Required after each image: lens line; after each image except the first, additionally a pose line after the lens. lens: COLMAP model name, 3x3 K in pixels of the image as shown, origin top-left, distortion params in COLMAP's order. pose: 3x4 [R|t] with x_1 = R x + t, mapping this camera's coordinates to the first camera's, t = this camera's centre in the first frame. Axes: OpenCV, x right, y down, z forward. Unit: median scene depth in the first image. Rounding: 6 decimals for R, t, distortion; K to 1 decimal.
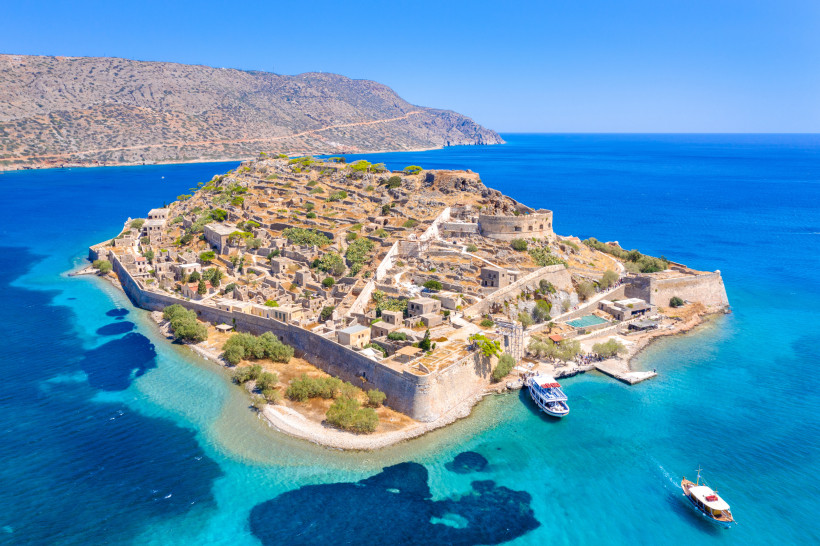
lens RADIAL K [[650.9, 0, 410.0], [0, 650.9, 273.0], [0, 0, 1]] dist [-0.012672, -0.002170]
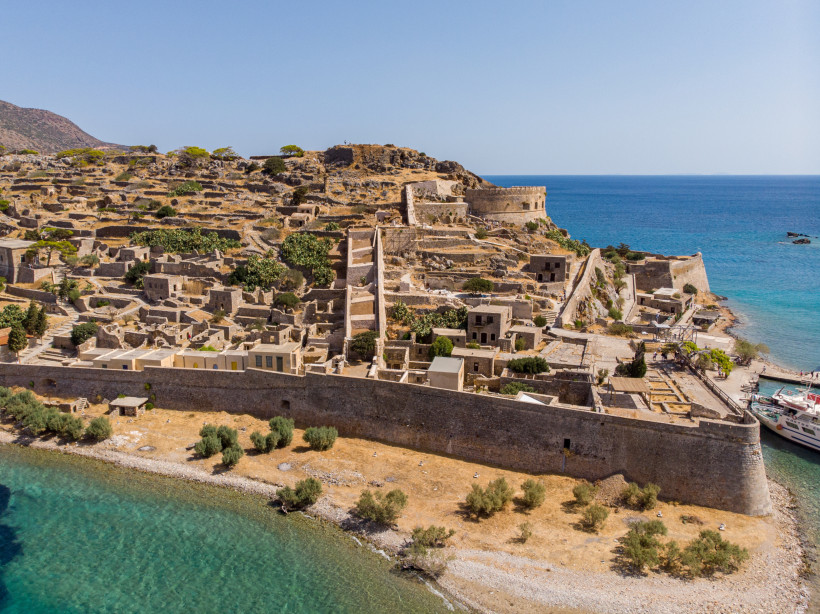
lens RADIAL K [[632.1, 0, 410.0], [0, 632.1, 307.0], [0, 0, 1]] dist [-0.004222, 0.001647]
pose [[0.892934, -0.092535, 0.440574, -0.275229], [0.095513, 0.995308, 0.015466, 0.021300], [-0.439938, 0.028270, 0.897583, 0.424846]]
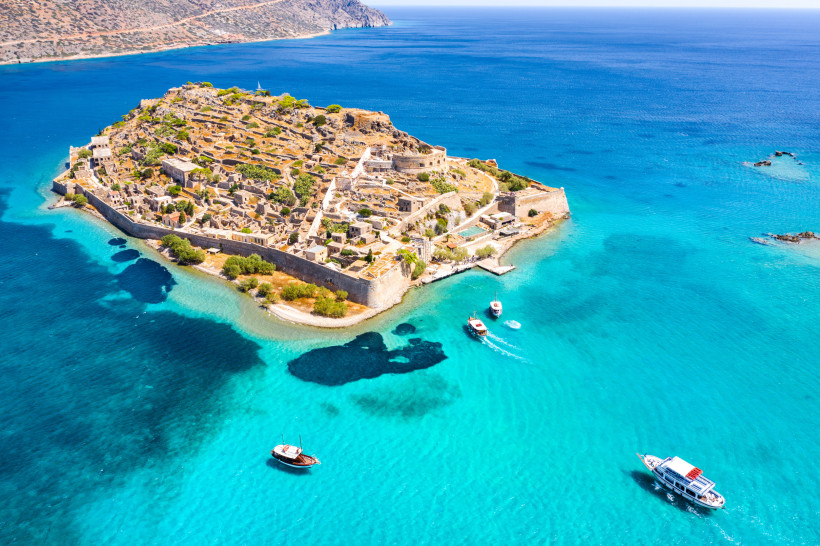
lens RADIAL K [[650.9, 0, 410.0], [0, 650.9, 273.0], [0, 0, 1]] dist [-0.012672, -0.002170]
pose [[0.985477, -0.063935, 0.157313, -0.089766], [0.034781, 0.982770, 0.181532, -0.094818], [-0.166209, -0.173424, 0.970721, -0.367592]]
